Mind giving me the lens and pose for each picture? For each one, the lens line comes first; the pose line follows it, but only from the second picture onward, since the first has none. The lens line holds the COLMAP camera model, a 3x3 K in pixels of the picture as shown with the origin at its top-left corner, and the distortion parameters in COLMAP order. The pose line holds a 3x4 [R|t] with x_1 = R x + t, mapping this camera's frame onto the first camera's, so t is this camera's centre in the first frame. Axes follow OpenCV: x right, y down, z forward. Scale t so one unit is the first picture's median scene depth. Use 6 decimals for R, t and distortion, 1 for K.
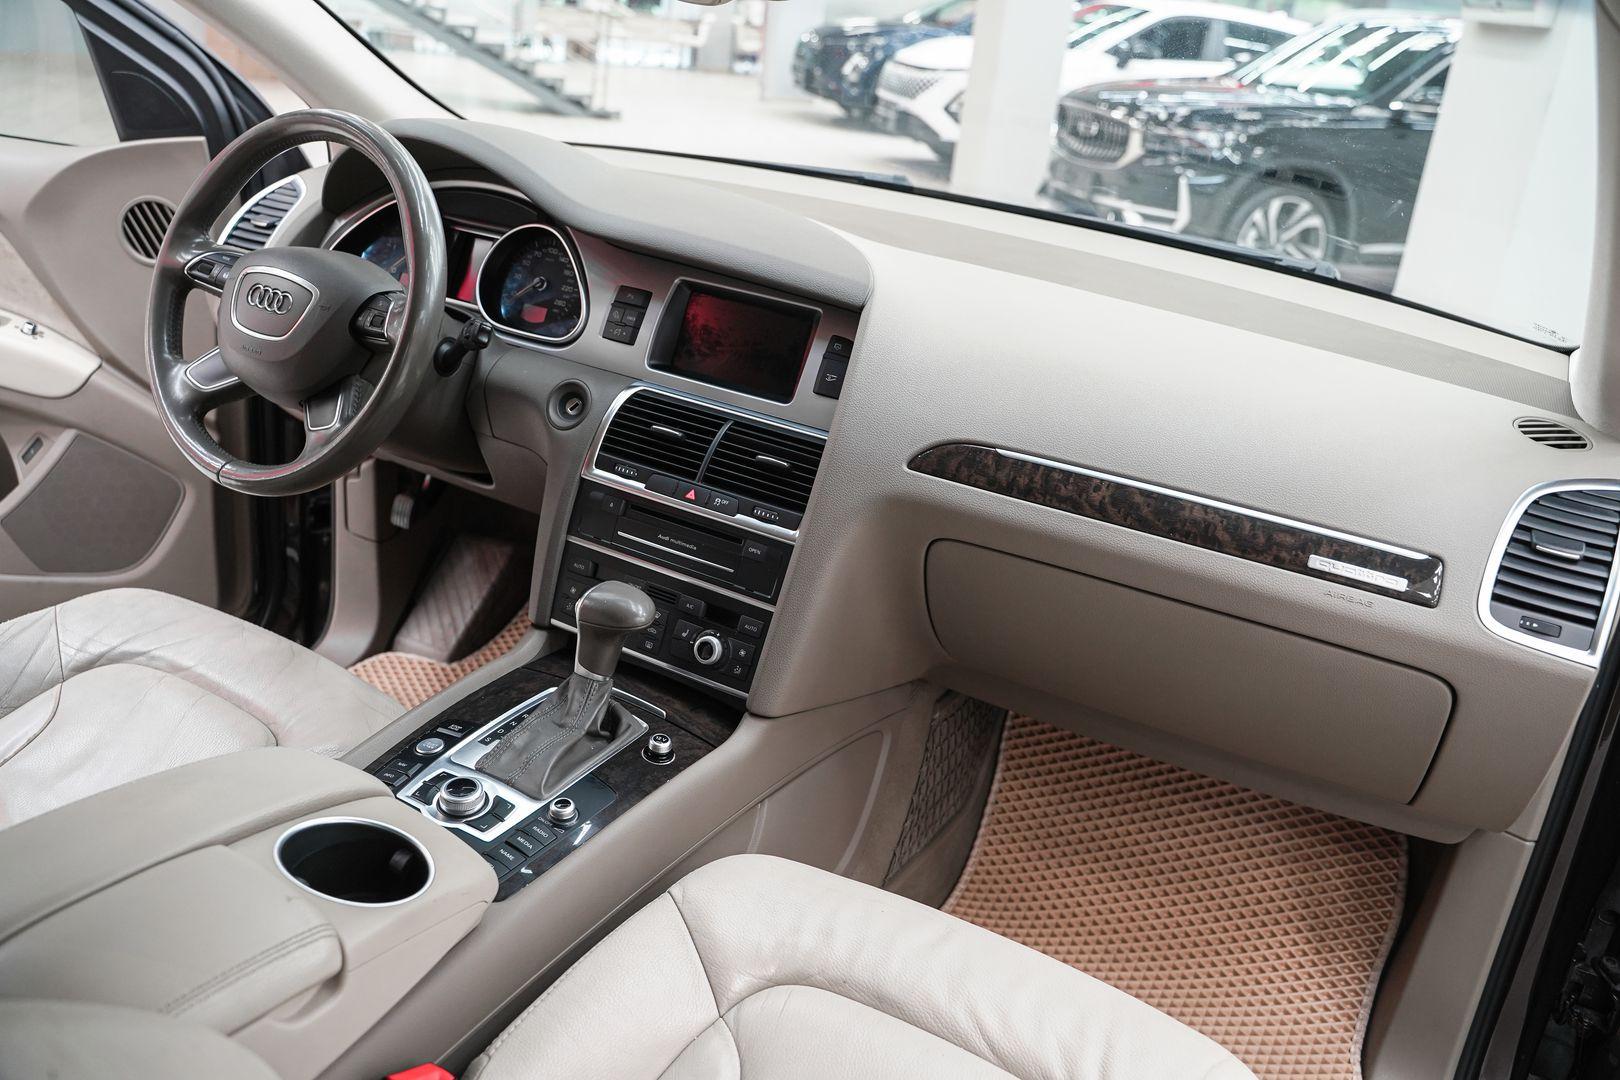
lens RADIAL K [[1315.2, 0, 820.0], [0, 1315.2, 544.8], [0, 0, 1]] dist [-0.114008, 0.077813]
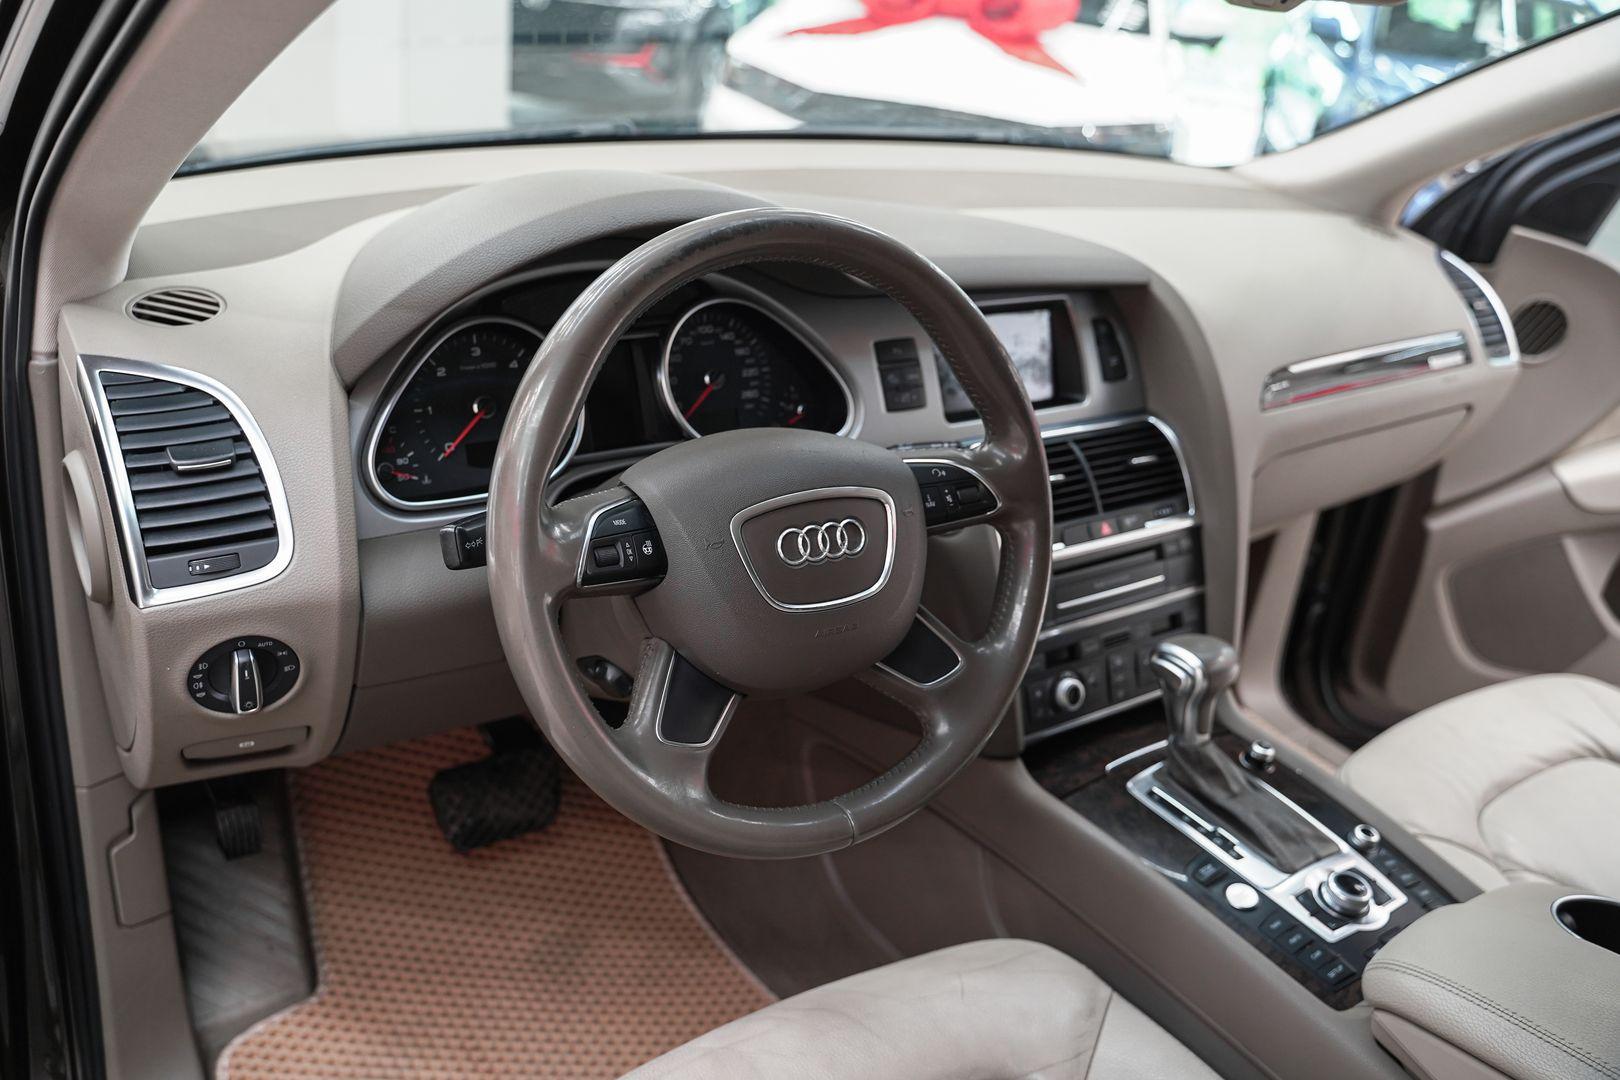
lens RADIAL K [[1315.2, 0, 808.4], [0, 1315.2, 536.6], [0, 0, 1]] dist [-0.114008, 0.077813]
pose [[0.457287, -0.435830, 0.775204, -0.842066], [0.302429, 0.895941, 0.325309, -0.366854], [-0.836317, 0.085684, 0.541509, 0.625676]]
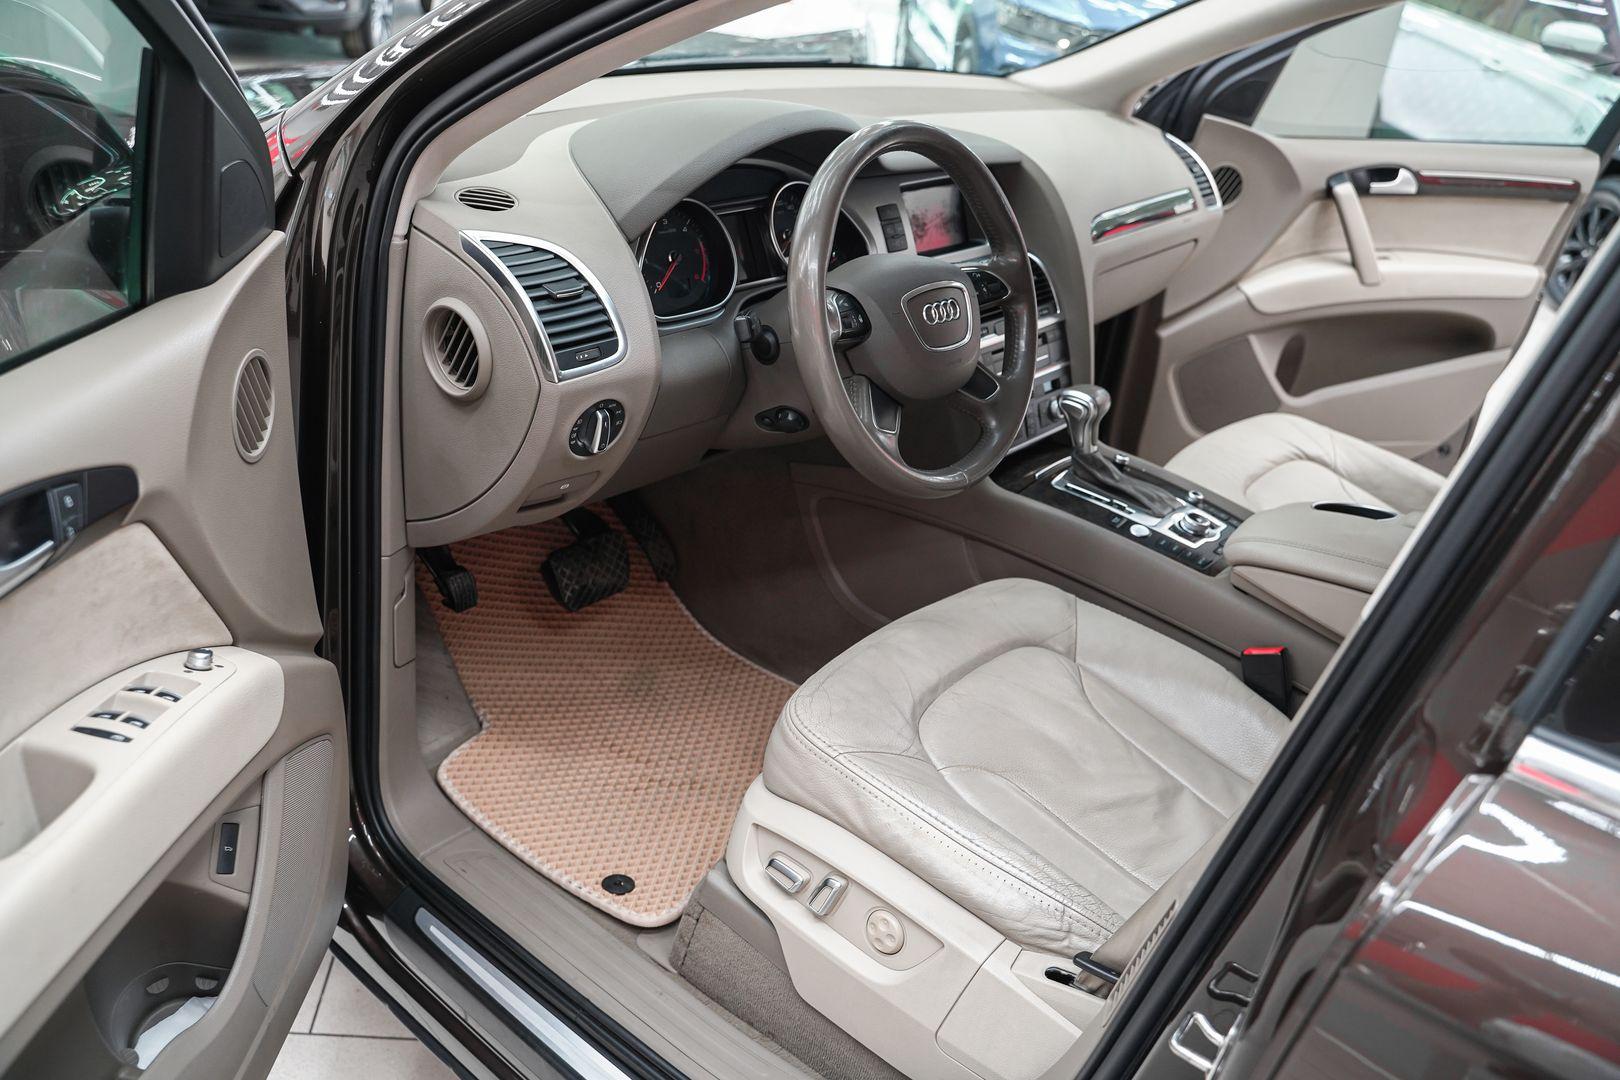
lens RADIAL K [[1324.9, 0, 814.9], [0, 1324.9, 538.3], [0, 0, 1]] dist [-0.094244, -0.001711]
pose [[0.189361, -0.525029, 0.829751, -1.334808], [0.293263, 0.836711, 0.462506, -0.524614], [-0.937091, 0.155755, 0.312412, 0.734507]]
